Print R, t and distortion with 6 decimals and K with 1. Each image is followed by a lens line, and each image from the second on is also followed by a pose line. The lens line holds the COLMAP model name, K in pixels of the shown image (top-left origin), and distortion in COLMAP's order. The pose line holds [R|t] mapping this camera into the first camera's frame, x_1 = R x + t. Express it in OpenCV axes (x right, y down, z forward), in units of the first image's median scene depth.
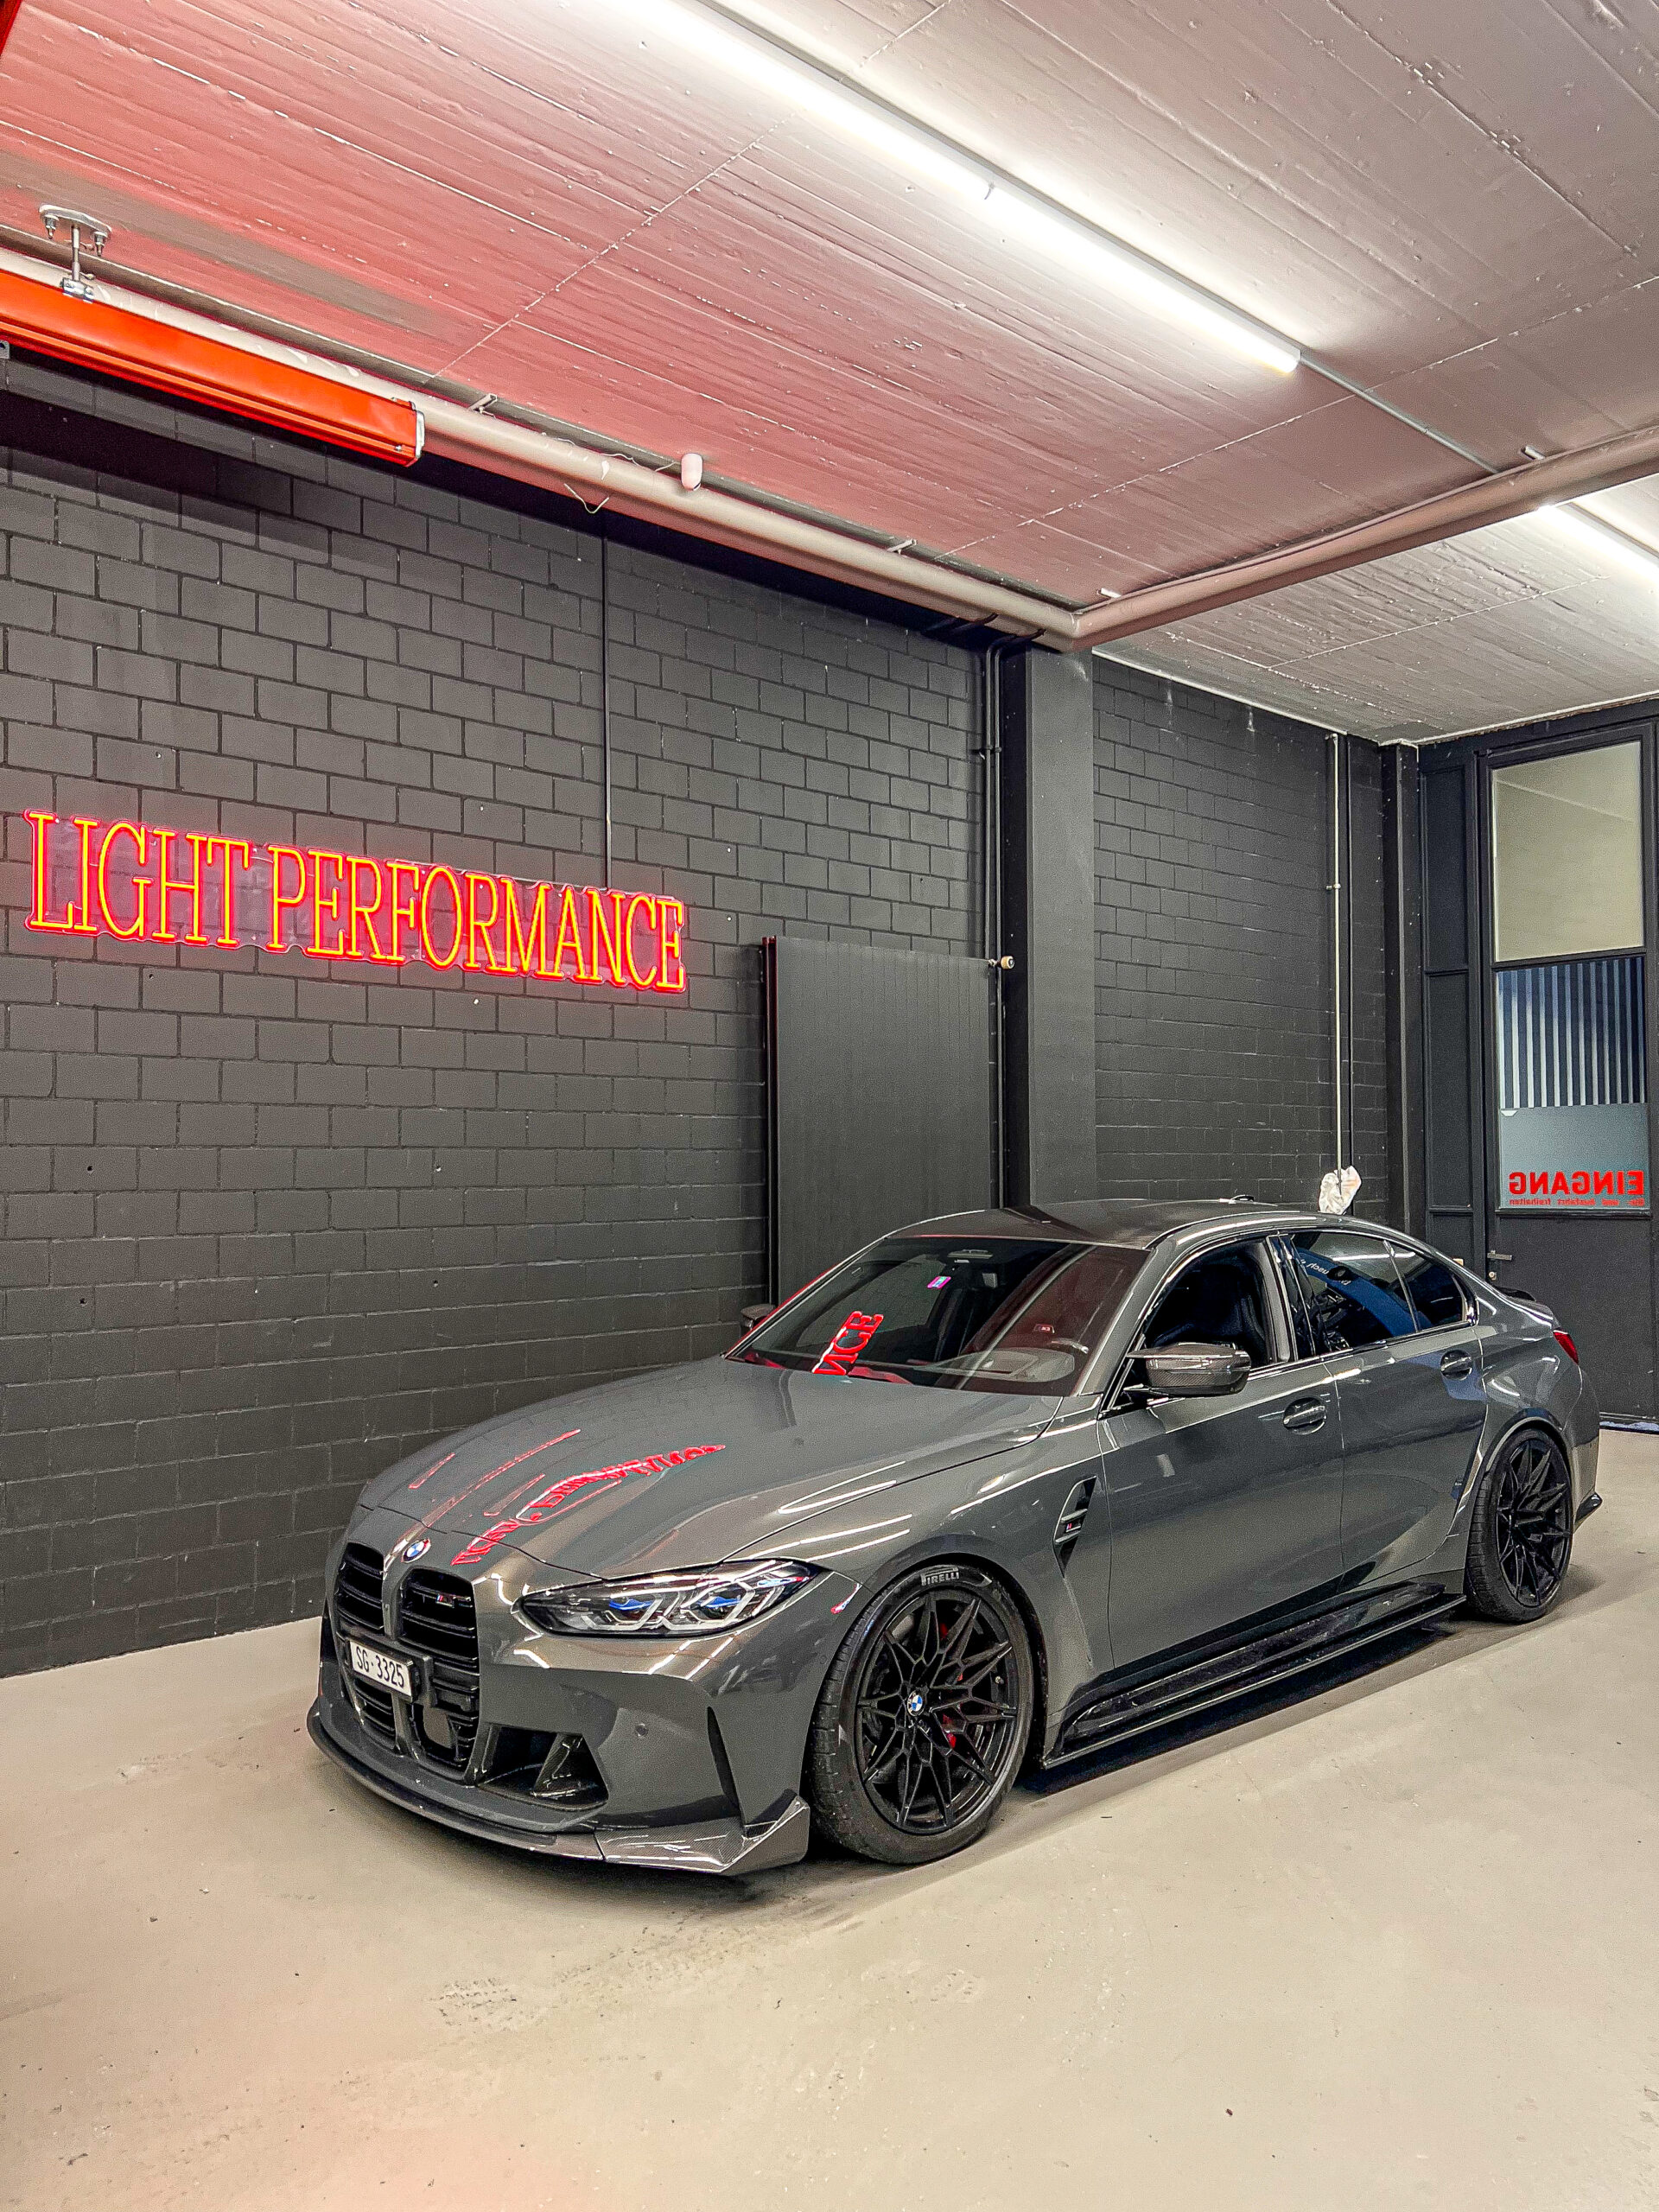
lens RADIAL K [[1682.4, 0, 834.0], [0, 1682.4, 1121.8], [0, 0, 1]] dist [0.066562, -0.126611]
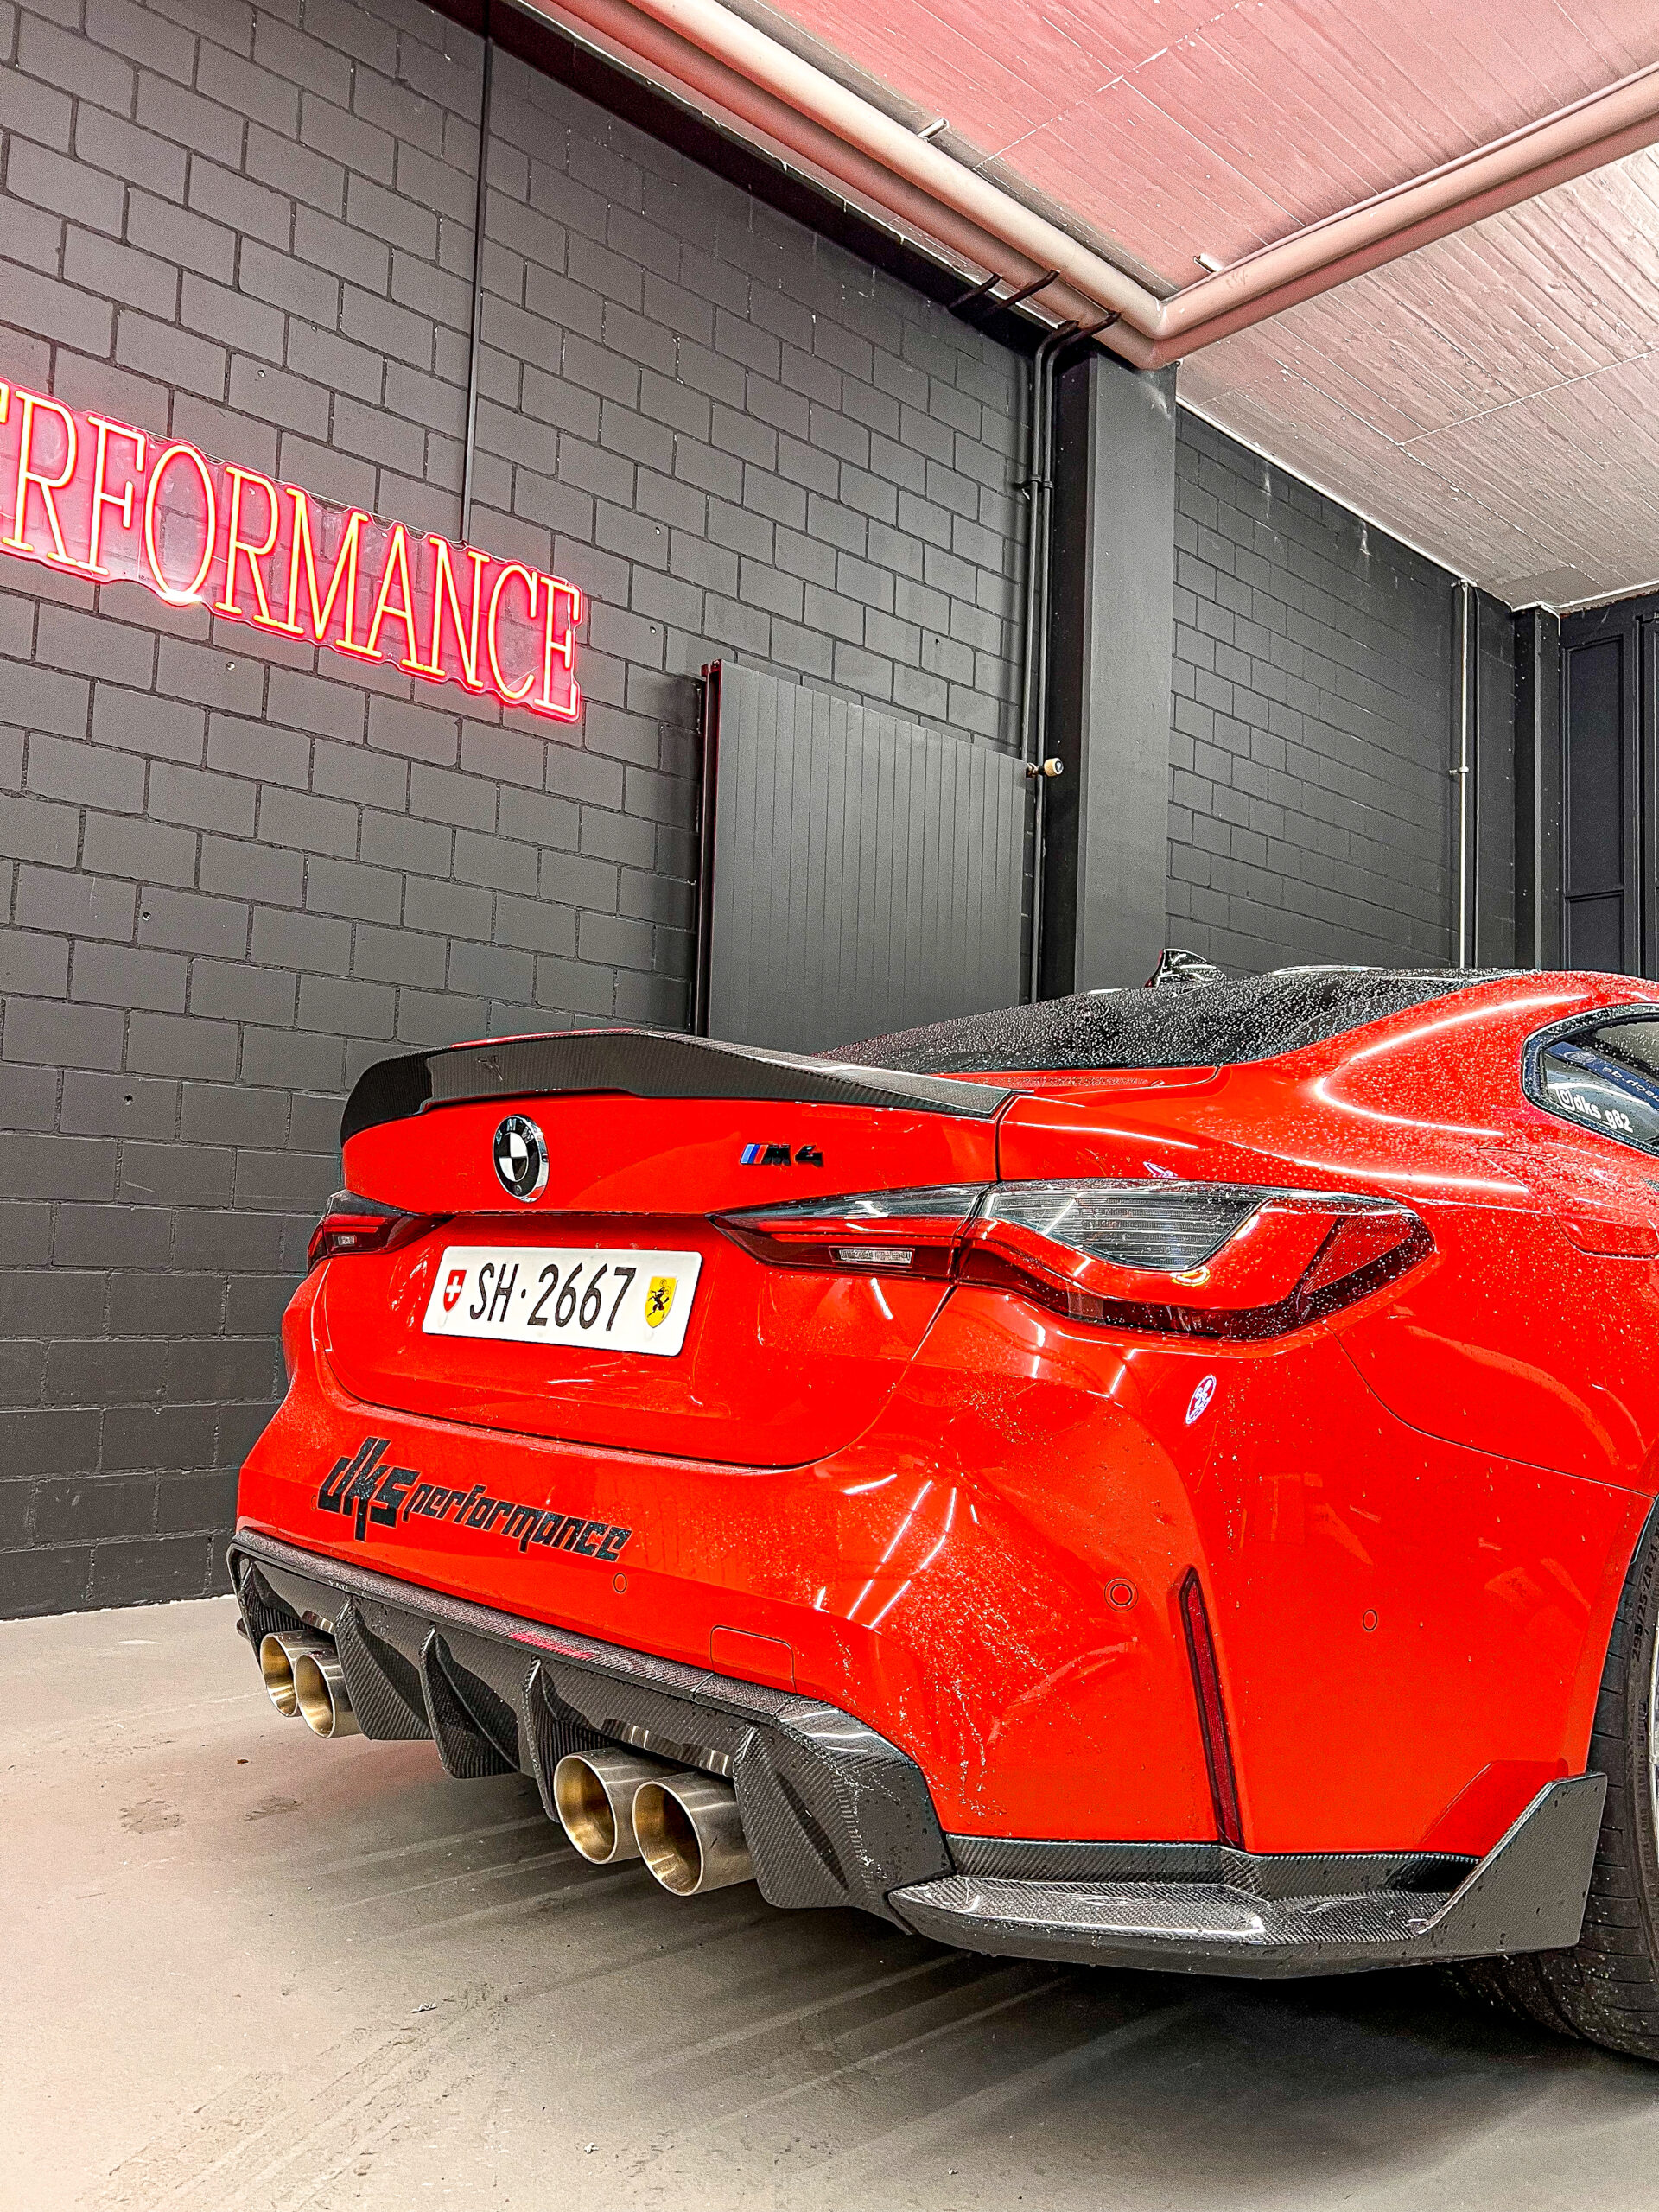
lens RADIAL K [[1673.4, 0, 822.4], [0, 1673.4, 1111.1], [0, 0, 1]] dist [0.005331, -0.000637]
pose [[0.999141, 0.041359, -0.002488, 0.016488], [-0.041433, 0.997200, -0.062259, 0.119710], [-0.000094, 0.062309, 0.998057, 0.371906]]
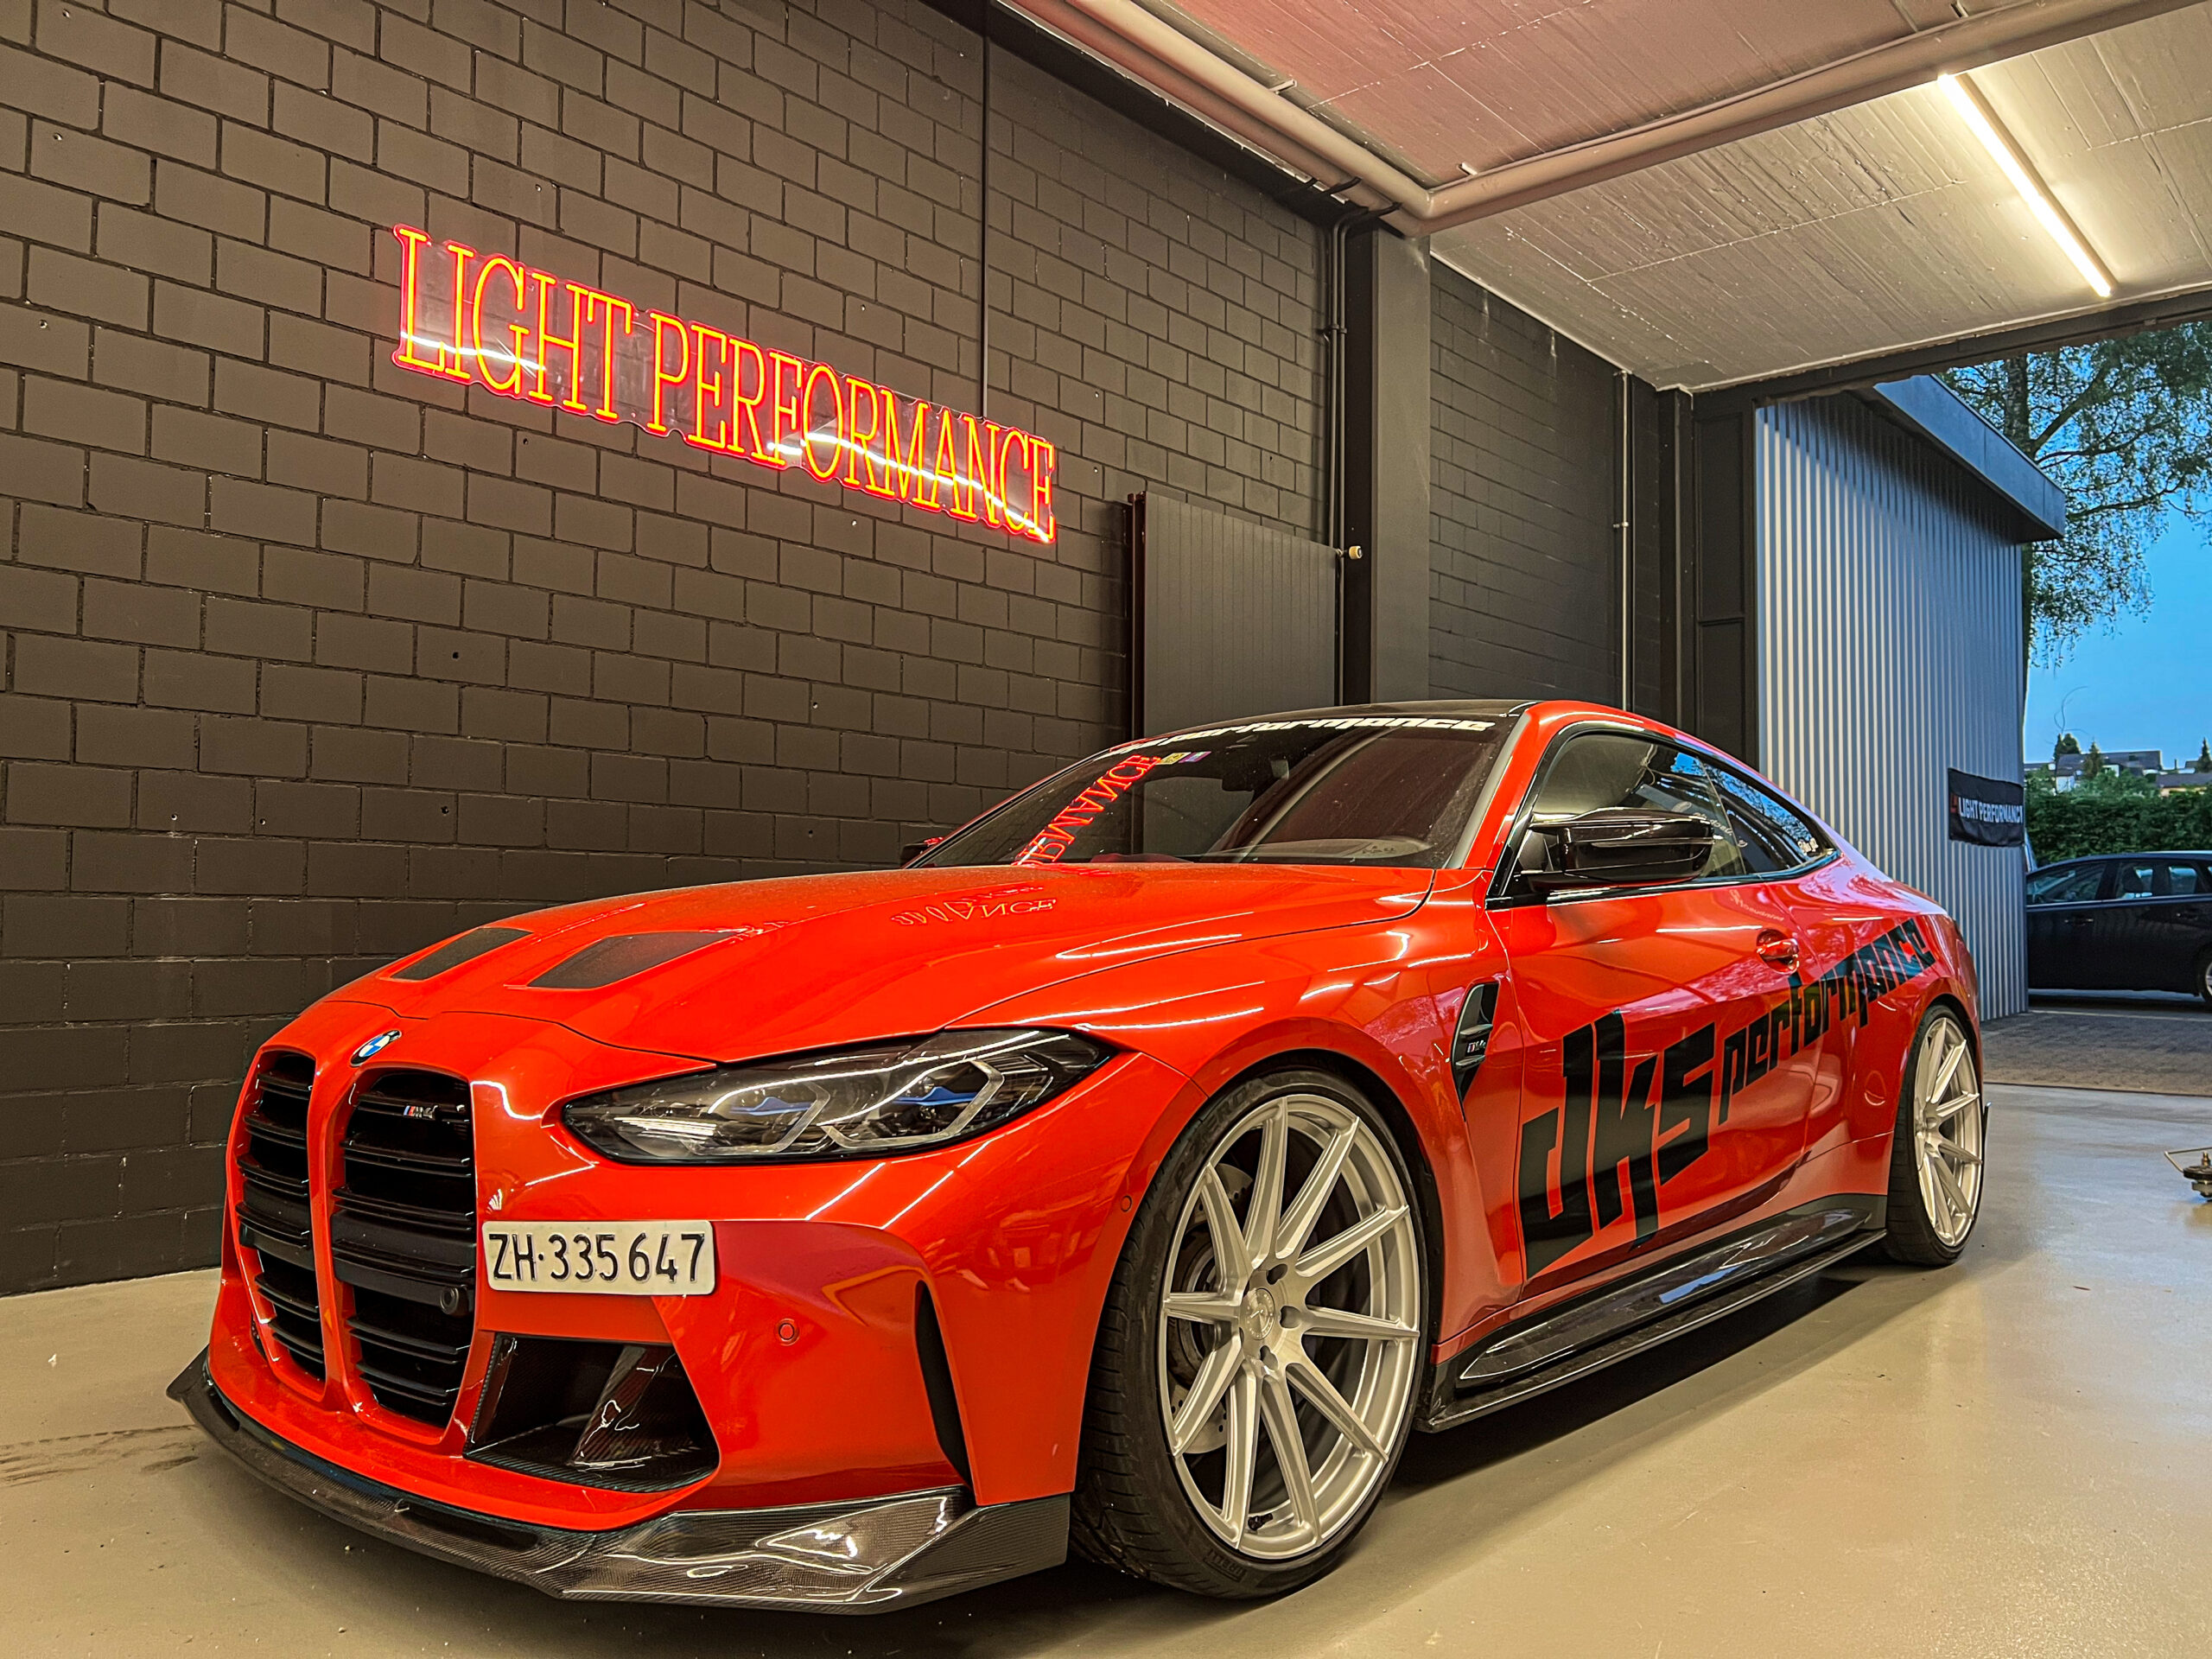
lens RADIAL K [[1710.0, 0, 1106.0], [0, 1710.0, 829.5], [0, 0, 1]] dist [0.023866, 0.007569]
pose [[0.992358, 0.021420, 0.121516, -0.179981], [-0.017932, 0.999397, -0.029719, 0.110343], [-0.122079, 0.027313, 0.992144, 0.091311]]
